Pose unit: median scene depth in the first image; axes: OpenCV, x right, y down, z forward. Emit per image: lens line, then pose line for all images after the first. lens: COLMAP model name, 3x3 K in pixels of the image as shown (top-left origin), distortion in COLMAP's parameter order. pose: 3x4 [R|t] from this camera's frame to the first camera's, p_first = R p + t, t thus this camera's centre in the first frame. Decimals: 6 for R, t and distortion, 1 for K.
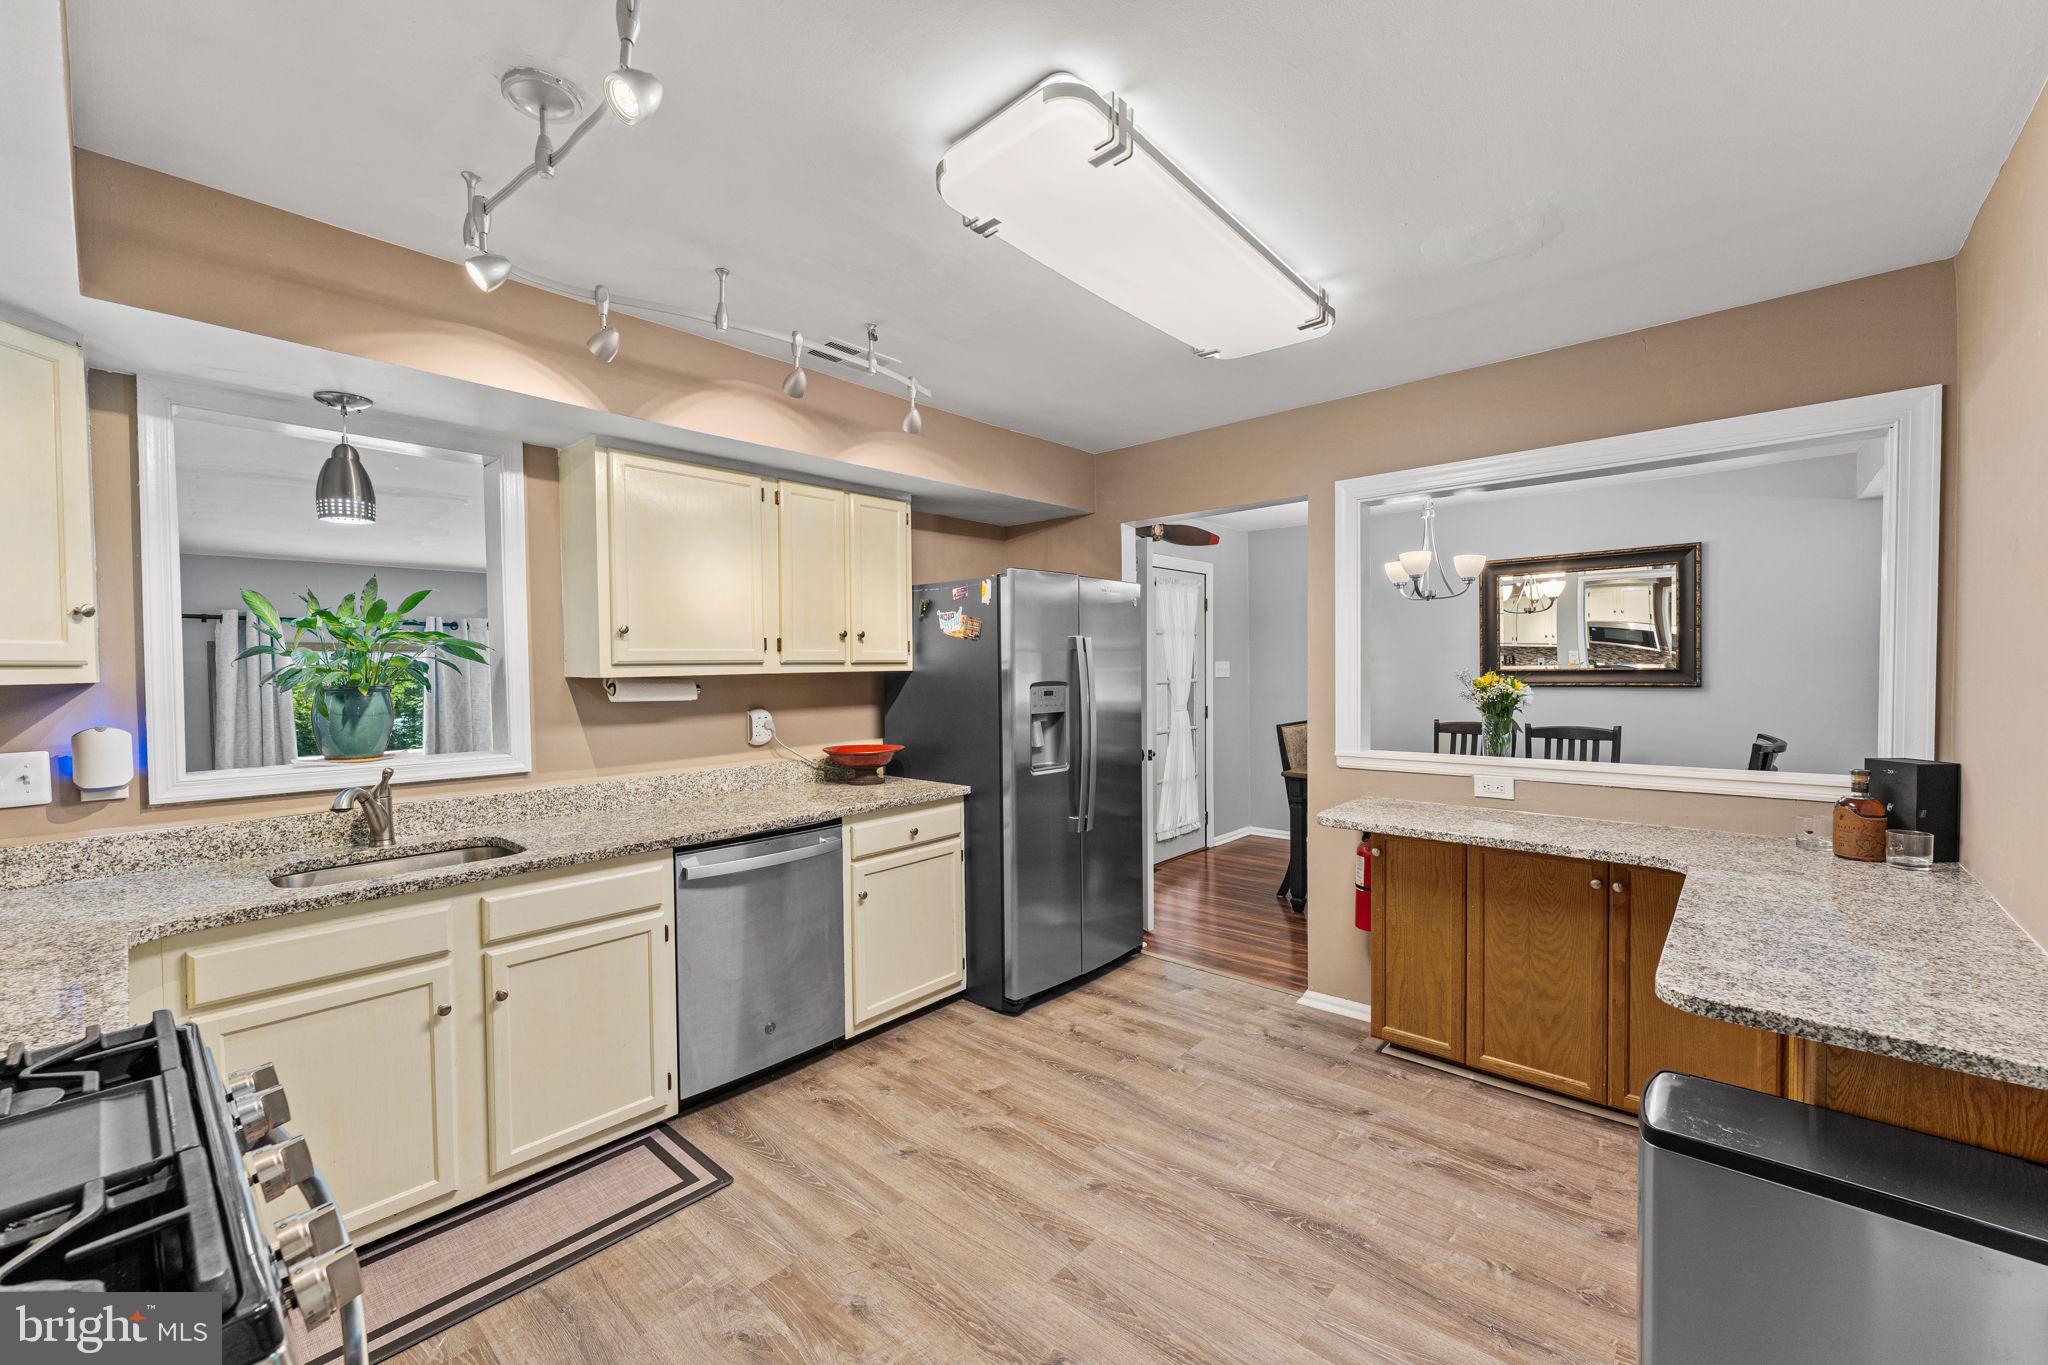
lens RADIAL K [[817.2, 0, 1021.1], [0, 817.2, 680.9], [0, 0, 1]] dist [-0.000407, -0.000431]
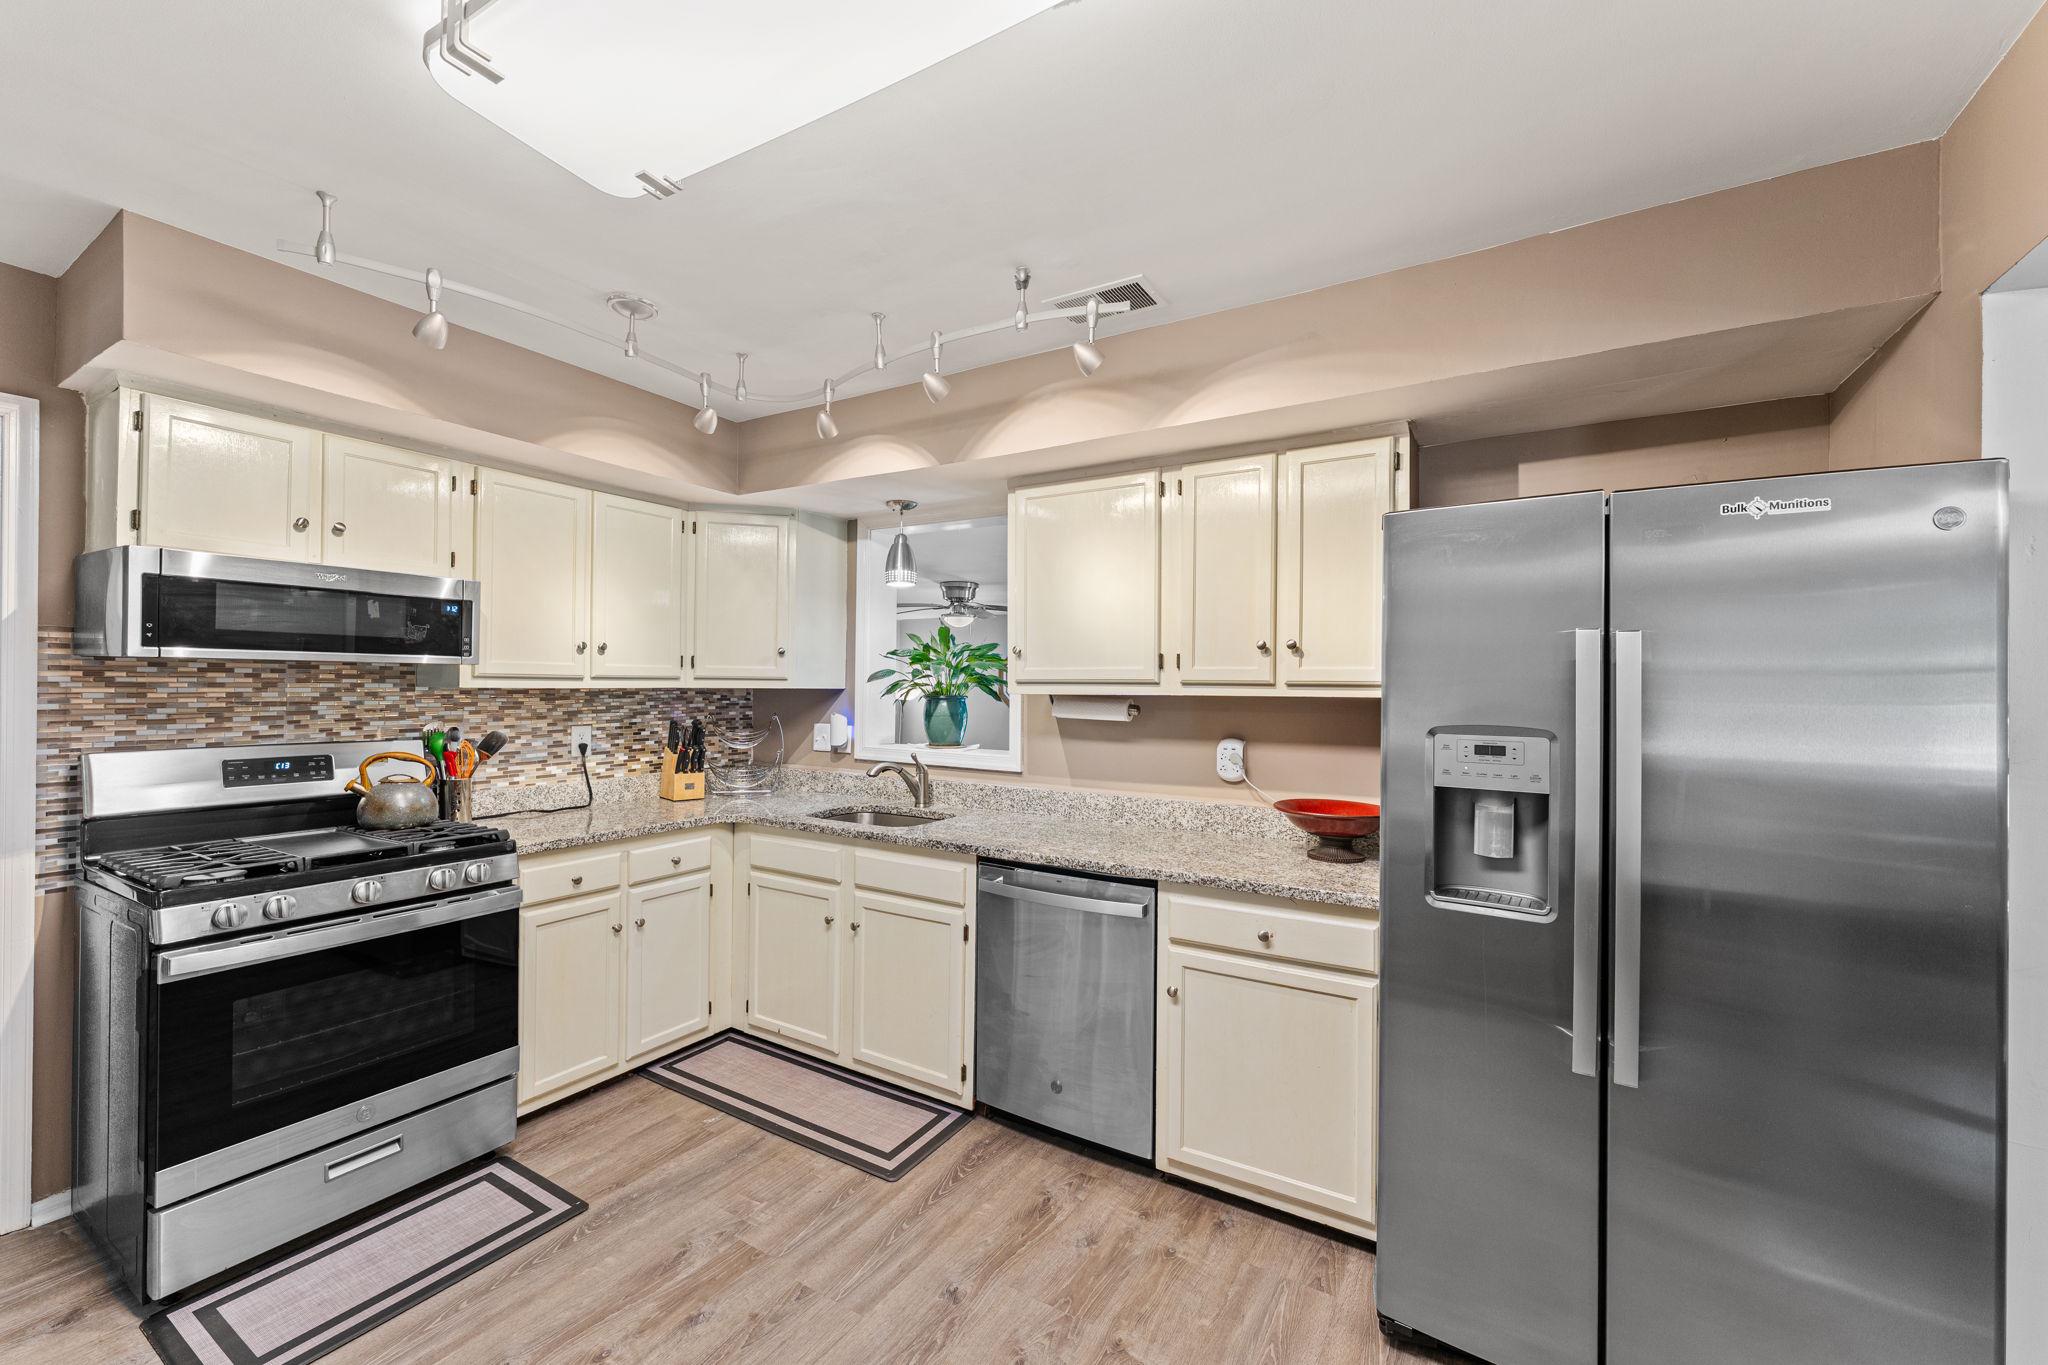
lens RADIAL K [[817.2, 0, 1021.1], [0, 817.2, 680.9], [0, 0, 1]] dist [-0.000407, -0.000431]
pose [[0.188972, 0.005205, -0.981969, 0.544196], [-0.033326, 0.999444, -0.001116, -0.019278], [0.981417, 0.032936, 0.189041, 0.745131]]
